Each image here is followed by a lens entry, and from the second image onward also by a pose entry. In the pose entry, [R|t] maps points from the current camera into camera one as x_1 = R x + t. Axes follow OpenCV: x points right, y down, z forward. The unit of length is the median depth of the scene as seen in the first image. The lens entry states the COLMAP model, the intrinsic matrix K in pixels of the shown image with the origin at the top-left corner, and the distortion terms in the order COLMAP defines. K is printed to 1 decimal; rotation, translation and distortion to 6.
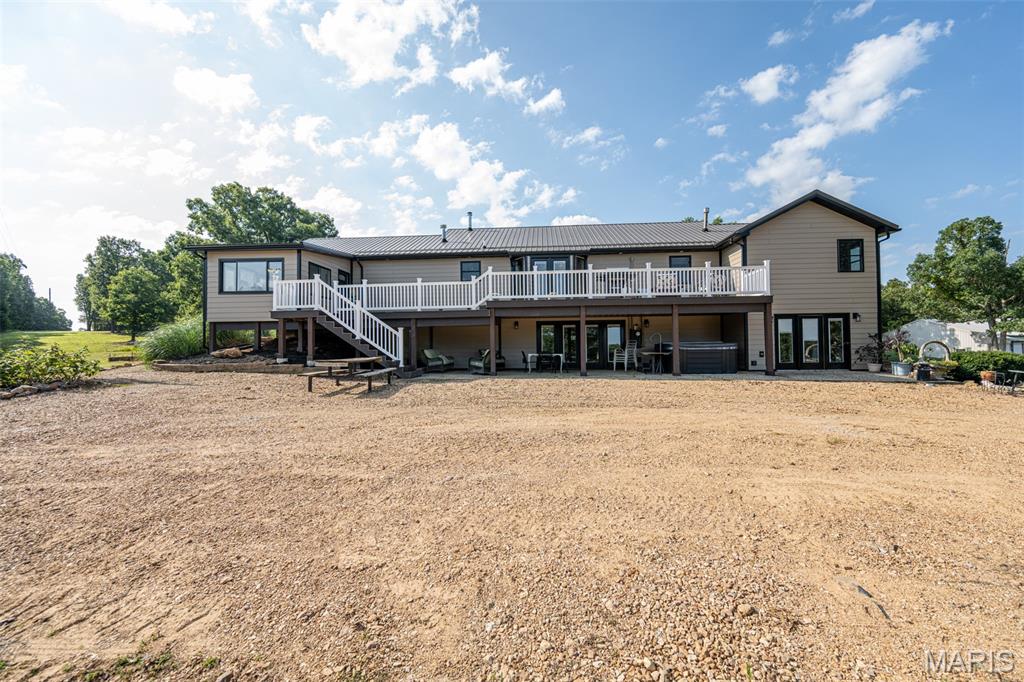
lens RADIAL K [[419.1, 0, 511.6], [0, 419.1, 341.0], [0, 0, 1]] dist [0.010889, 0.000115]
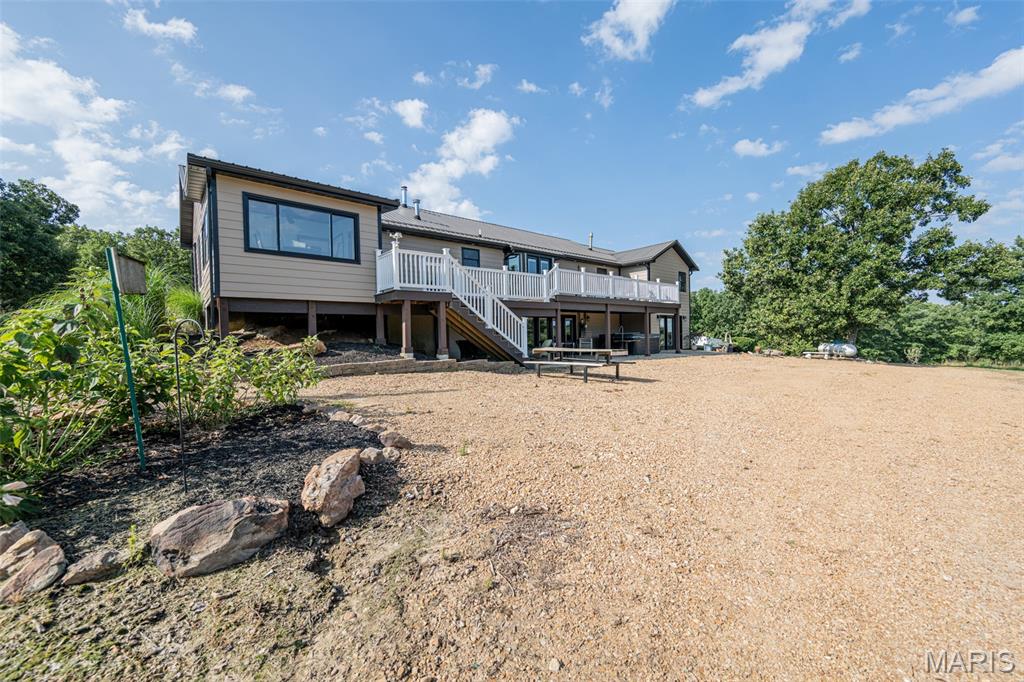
lens RADIAL K [[401.7, 0, 514.9], [0, 401.7, 344.8], [0, 0, 1]] dist [0.001276, -0.000026]
pose [[0.713274, -0.018654, 0.700637, -0.866431], [-0.007202, 0.999398, 0.033940, 0.000754], [-0.700849, -0.029254, 0.712710, 0.327241]]
